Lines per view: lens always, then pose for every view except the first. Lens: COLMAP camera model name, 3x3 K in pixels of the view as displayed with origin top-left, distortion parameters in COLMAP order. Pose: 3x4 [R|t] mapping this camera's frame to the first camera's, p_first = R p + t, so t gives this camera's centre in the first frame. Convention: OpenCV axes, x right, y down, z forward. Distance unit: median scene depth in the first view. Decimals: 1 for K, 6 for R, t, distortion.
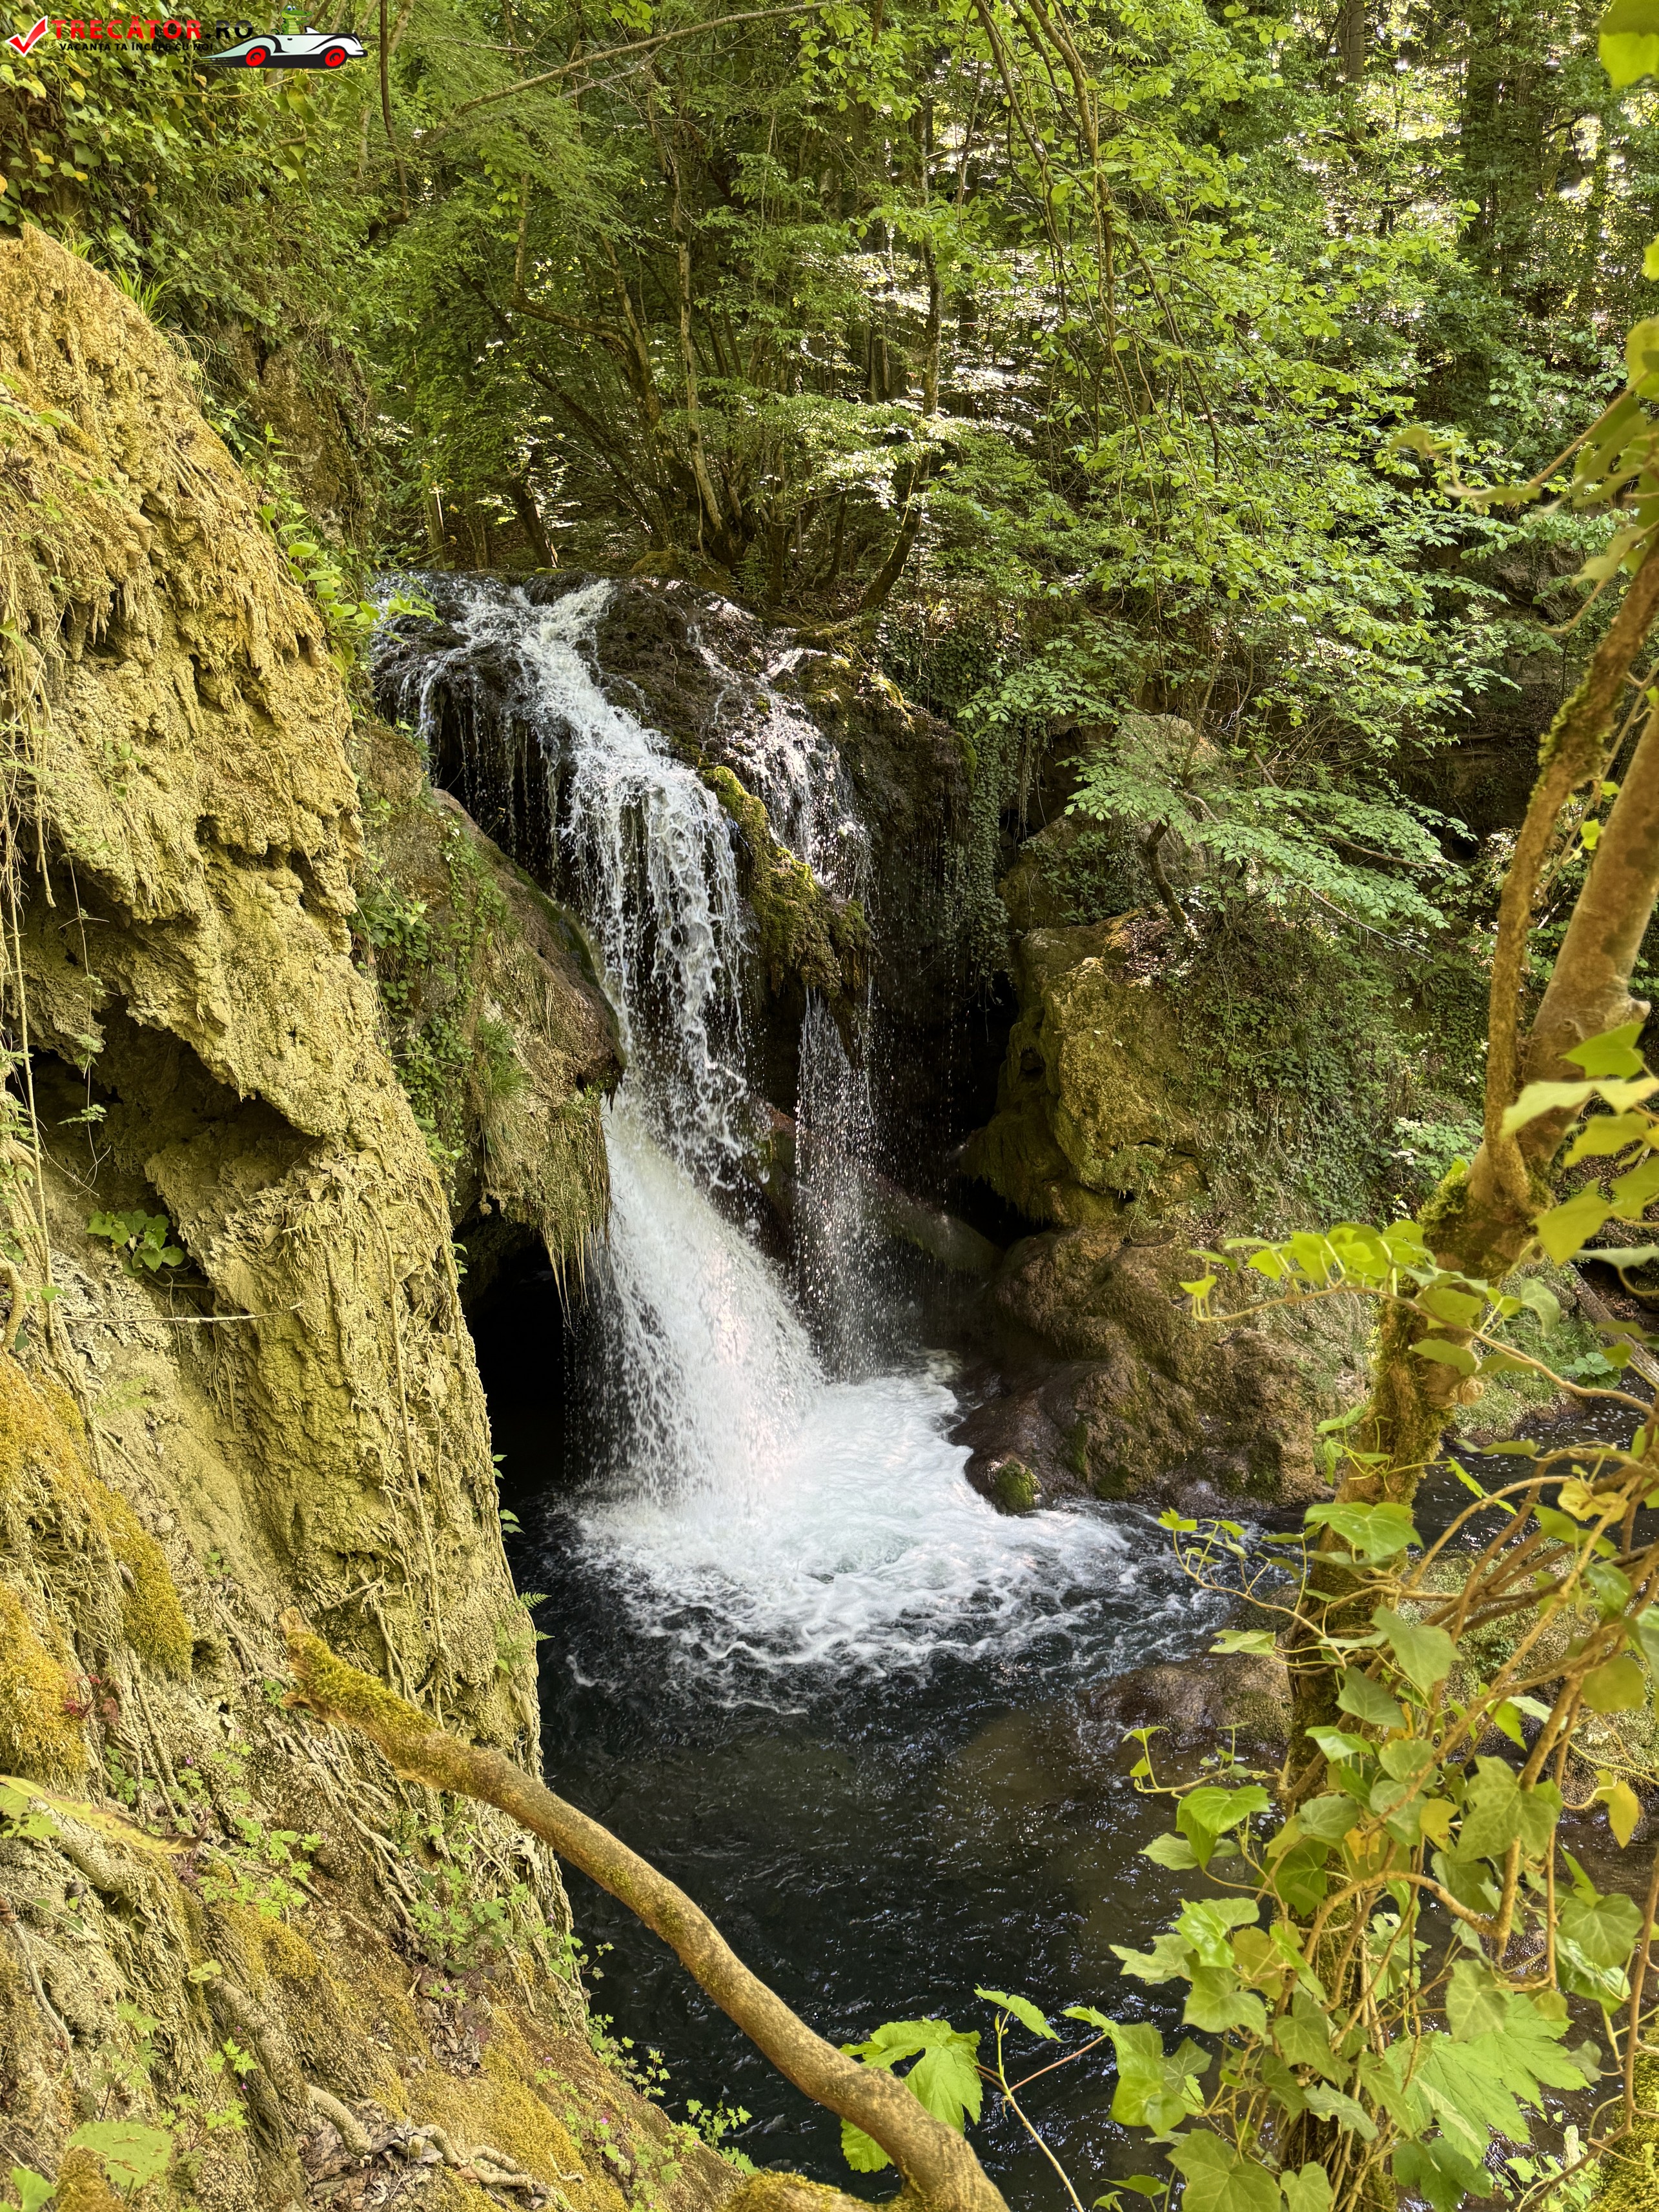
lens RADIAL K [[1553.0, 0, 841.2], [0, 1553.0, 1098.4], [0, 0, 1]] dist [0.082460, -0.110007]
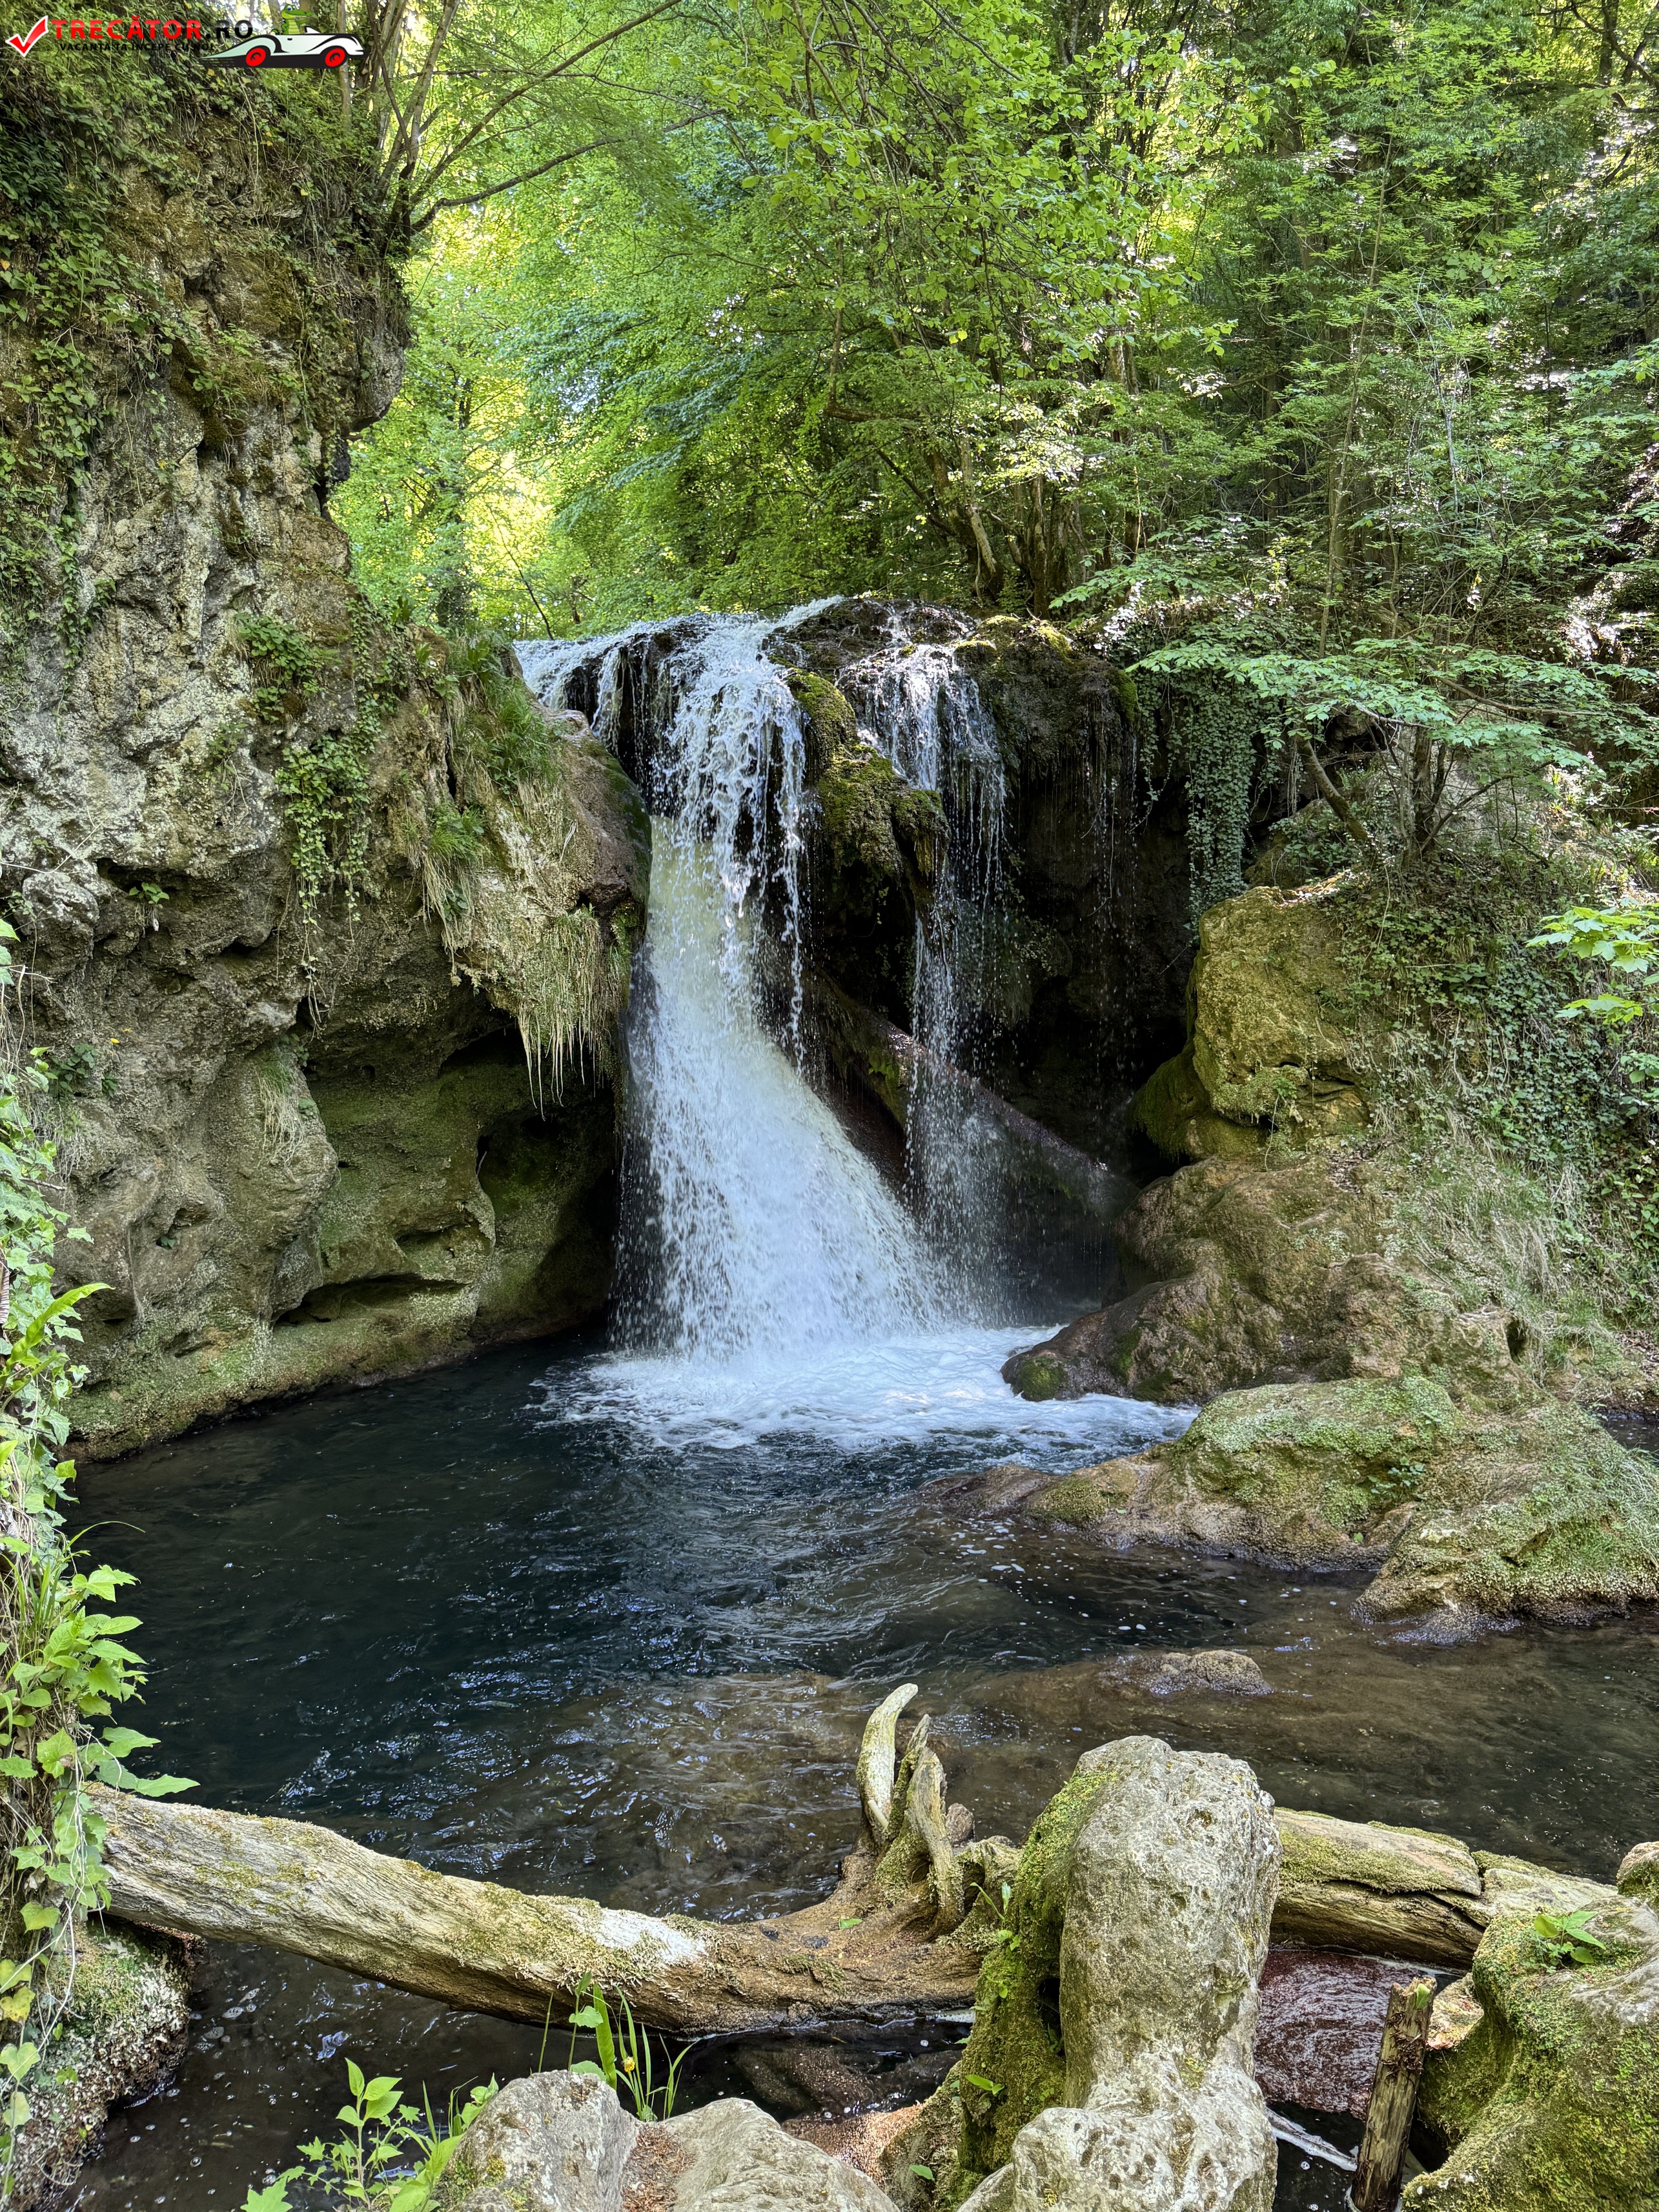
lens RADIAL K [[1553.0, 0, 826.4], [0, 1553.0, 1103.4], [0, 0, 1]] dist [0.082460, -0.110007]
pose [[0.895884, -0.000658, -0.444288, 0.360141], [-0.087020, 0.980370, -0.176923, 0.234414], [0.435683, 0.197164, 0.878241, 0.101608]]
